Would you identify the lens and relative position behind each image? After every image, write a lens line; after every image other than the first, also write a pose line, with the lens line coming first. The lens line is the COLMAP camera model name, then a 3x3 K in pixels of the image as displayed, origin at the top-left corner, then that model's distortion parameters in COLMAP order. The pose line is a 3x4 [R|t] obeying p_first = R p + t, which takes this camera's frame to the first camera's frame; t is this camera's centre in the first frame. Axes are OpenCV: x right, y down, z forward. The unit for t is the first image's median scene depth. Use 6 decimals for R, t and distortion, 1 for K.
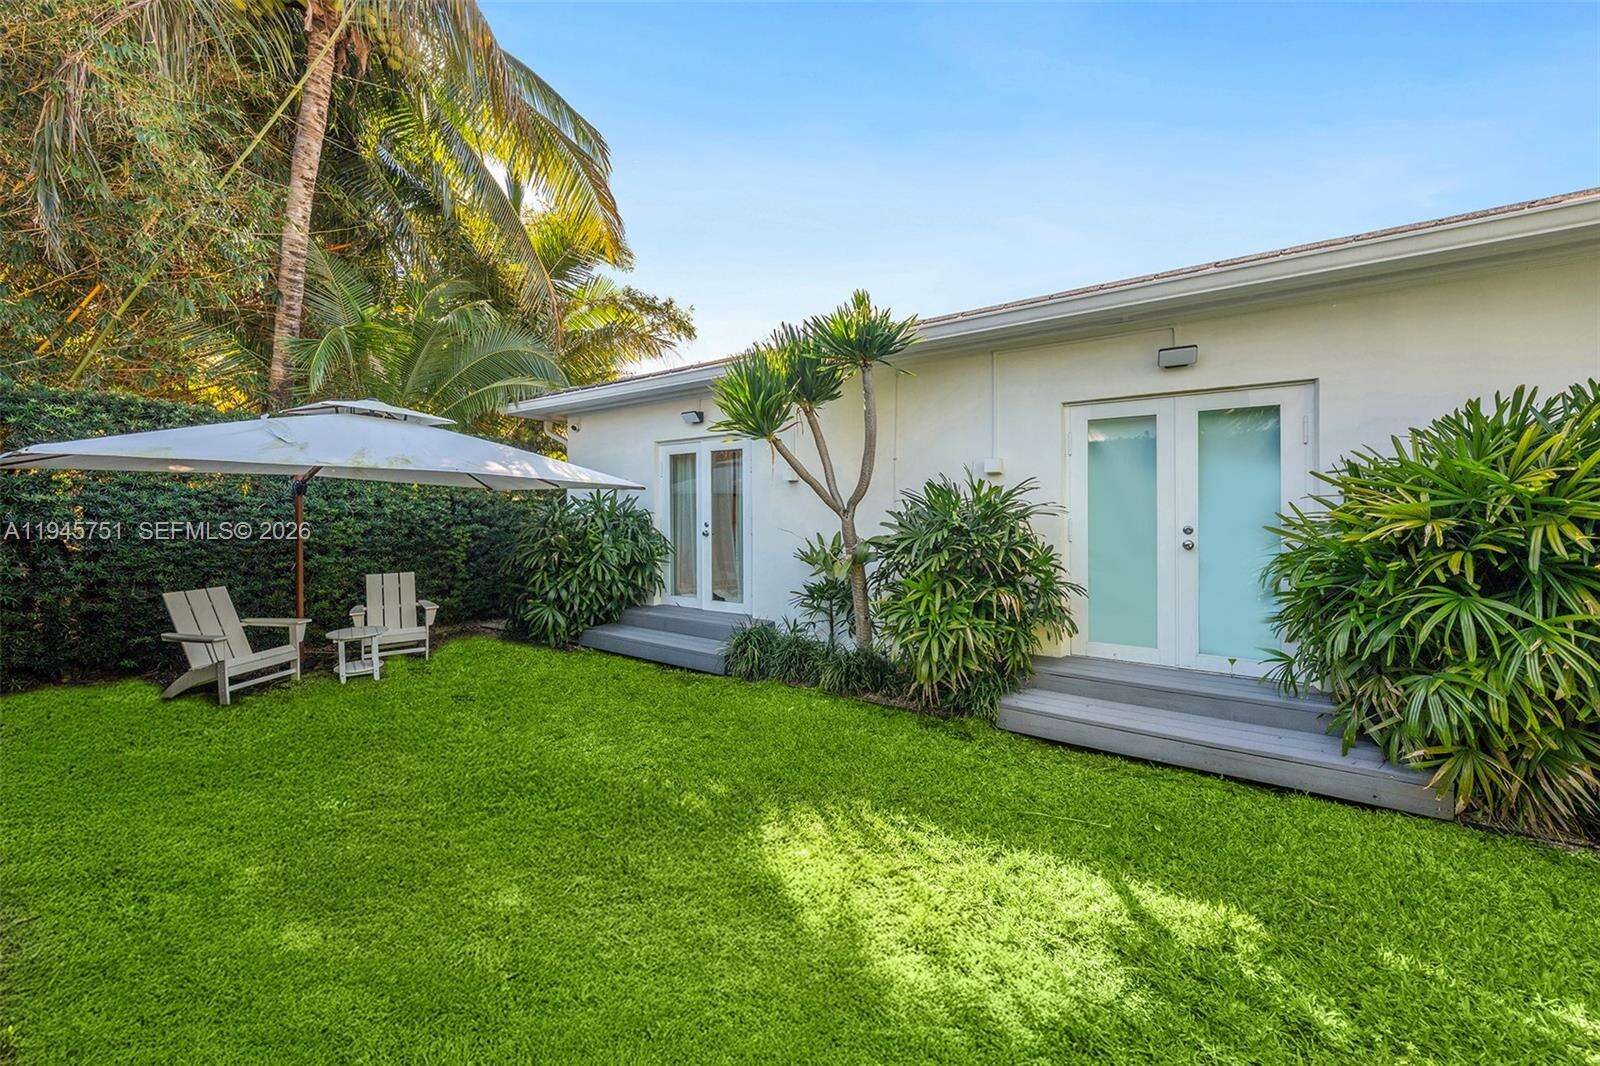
lens RADIAL K [[539.6, 0, 842.2], [0, 539.6, 519.5], [0, 0, 1]] dist [-0.000522, 0.000002]
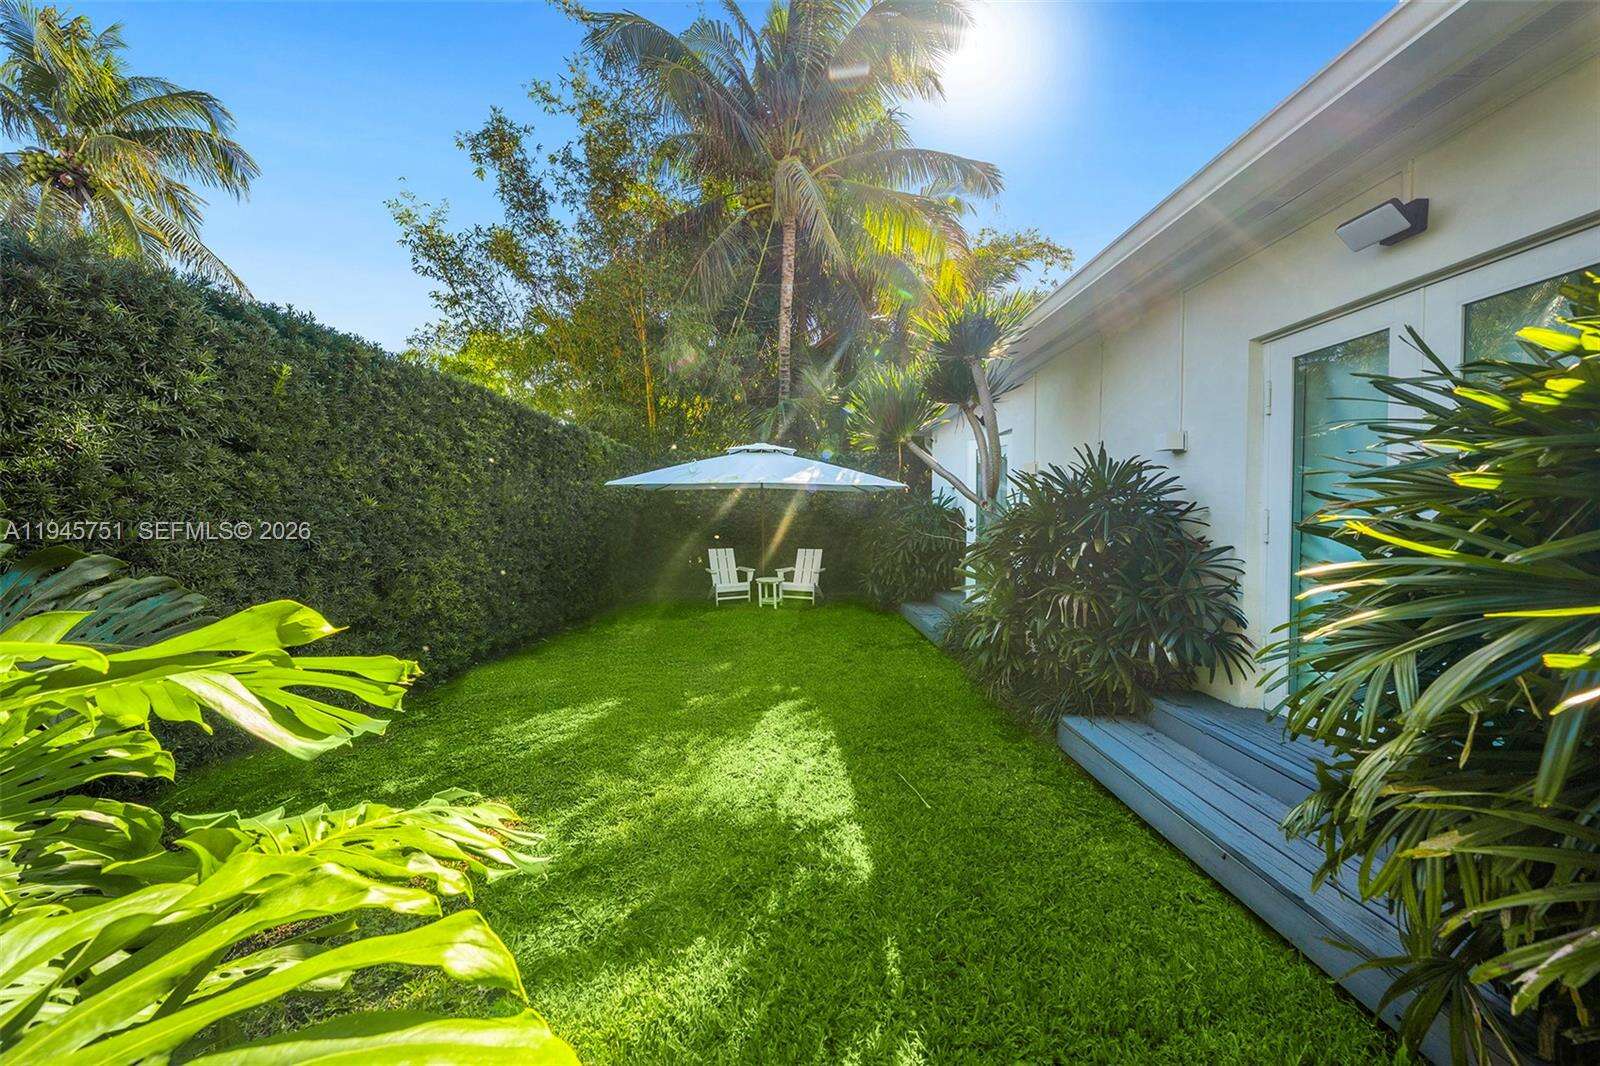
lens RADIAL K [[568.4, 0, 800.0], [0, 568.4, 533.0], [0, 0, 1]] dist [0.000054, 0.000037]
pose [[0.544083, 0.029544, -0.838511, 0.761494], [-0.013243, 0.999558, 0.026625, 0.016181], [0.838927, -0.003382, 0.544233, 0.124187]]
